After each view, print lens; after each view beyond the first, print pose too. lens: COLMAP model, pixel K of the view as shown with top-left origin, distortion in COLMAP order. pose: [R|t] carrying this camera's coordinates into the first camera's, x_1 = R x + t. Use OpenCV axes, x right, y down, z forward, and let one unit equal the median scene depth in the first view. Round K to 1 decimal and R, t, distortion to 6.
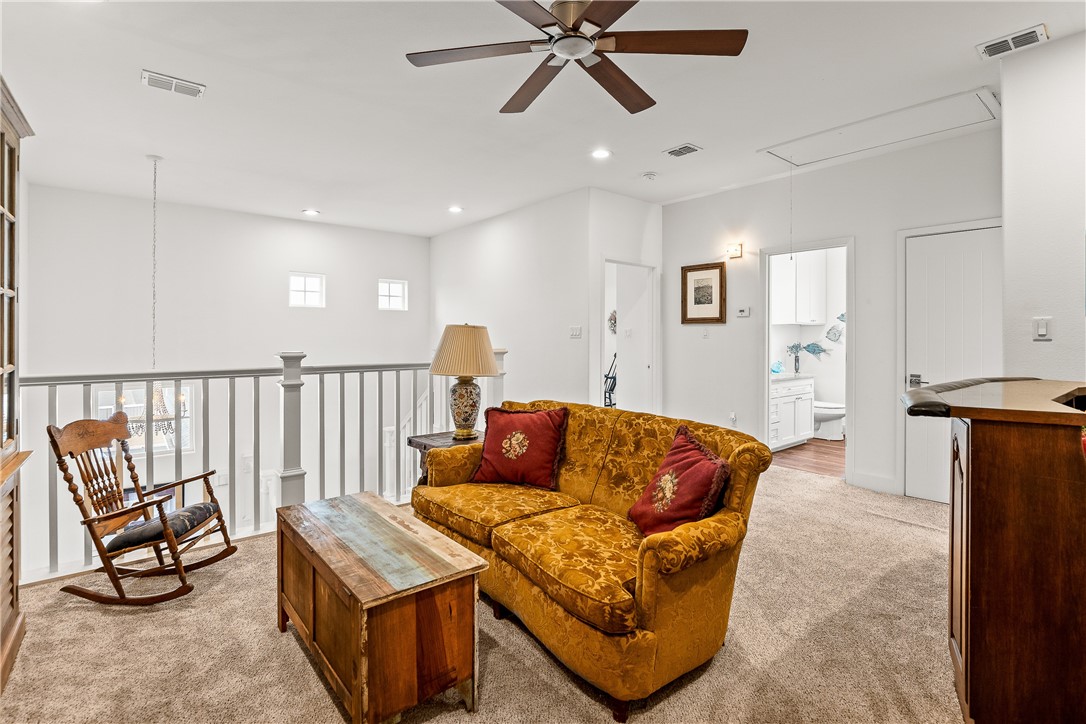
lens RADIAL K [[516.8, 0, 542.5], [0, 516.8, 353.0], [0, 0, 1]] dist [-0.014775, -0.000255]
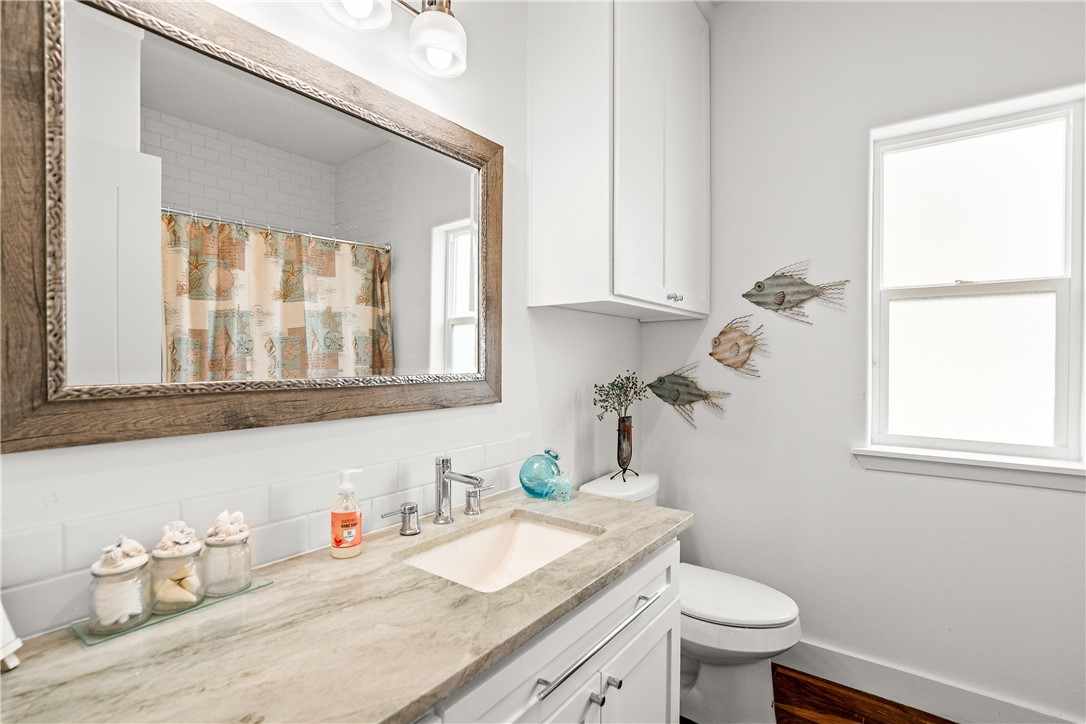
lens RADIAL K [[516.8, 0, 543.5], [0, 516.8, 362.3], [0, 0, 1]] dist [-0.014775, -0.000255]
pose [[0.972416, 0.000259, 0.233255, 0.370677], [0.000923, 0.999987, -0.004958, -0.024923], [-0.233253, 0.005036, 0.972403, 0.703991]]
